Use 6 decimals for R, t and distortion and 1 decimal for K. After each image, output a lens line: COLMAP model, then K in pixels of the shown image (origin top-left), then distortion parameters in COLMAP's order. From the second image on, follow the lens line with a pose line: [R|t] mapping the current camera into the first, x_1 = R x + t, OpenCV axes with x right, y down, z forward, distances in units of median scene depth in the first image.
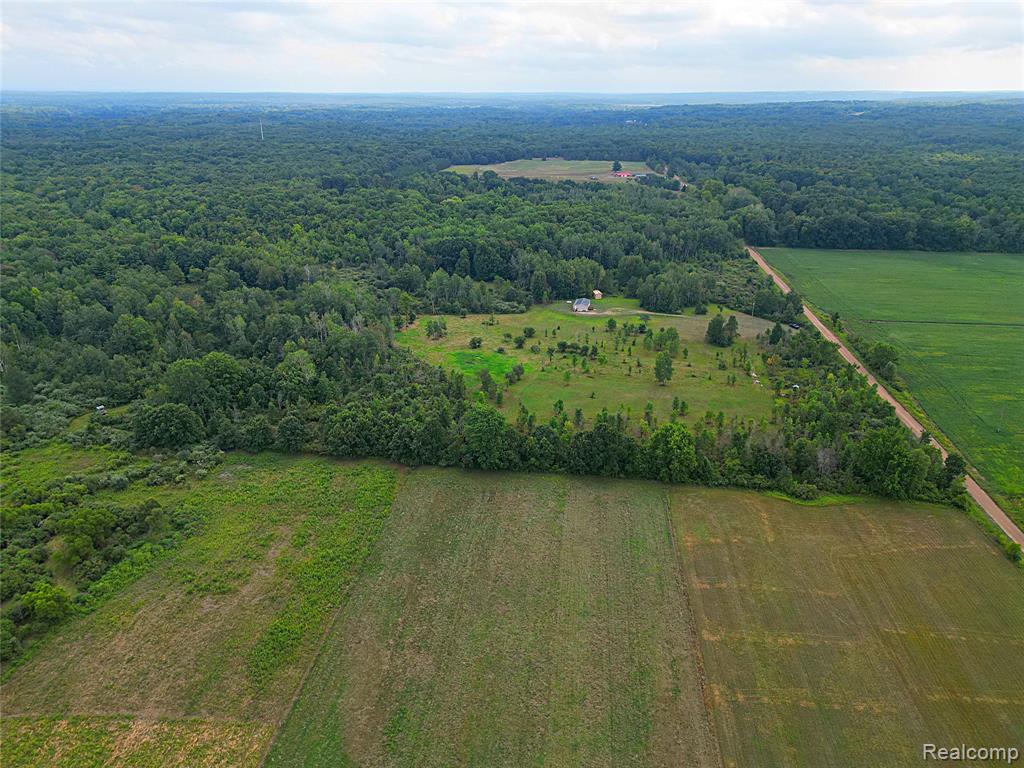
lens RADIAL K [[713.3, 0, 512.0], [0, 713.3, 384.0], [0, 0, 1]] dist [0.073428, -0.066409]
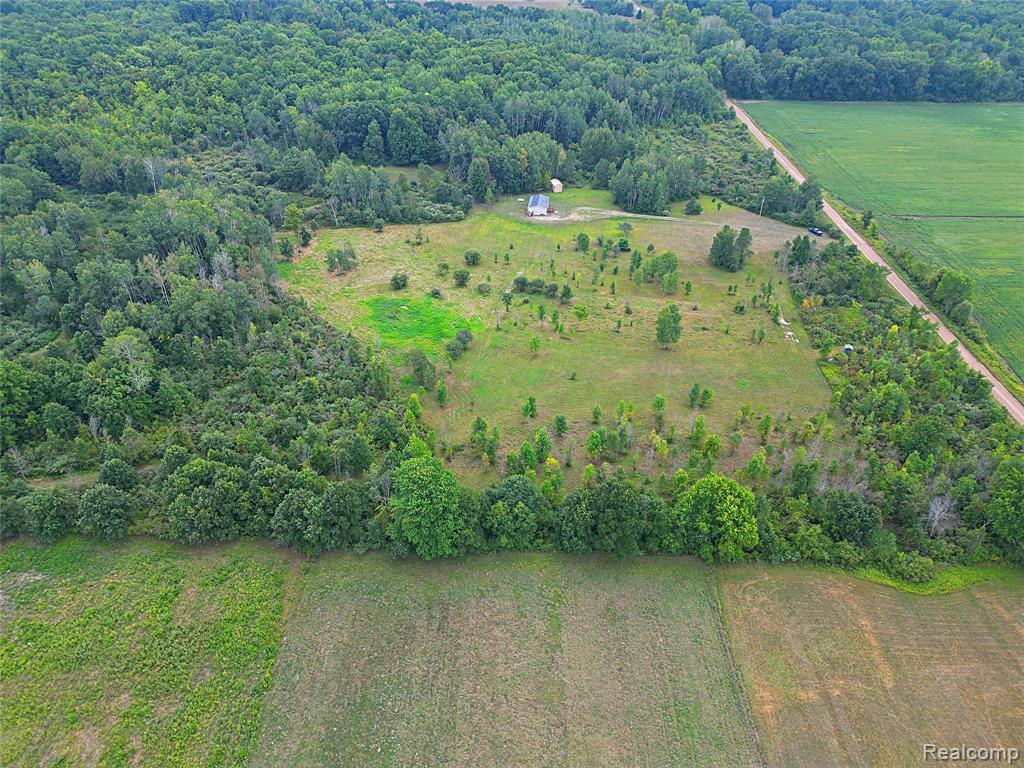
lens RADIAL K [[720.7, 0, 512.0], [0, 720.7, 384.0], [0, 0, 1]] dist [0.034226, -0.008506]
pose [[0.994488, -0.055194, 0.089145, -0.007467], [0.034308, 0.974724, 0.220761, -0.098210], [-0.099076, -0.216486, 0.971245, 0.233063]]
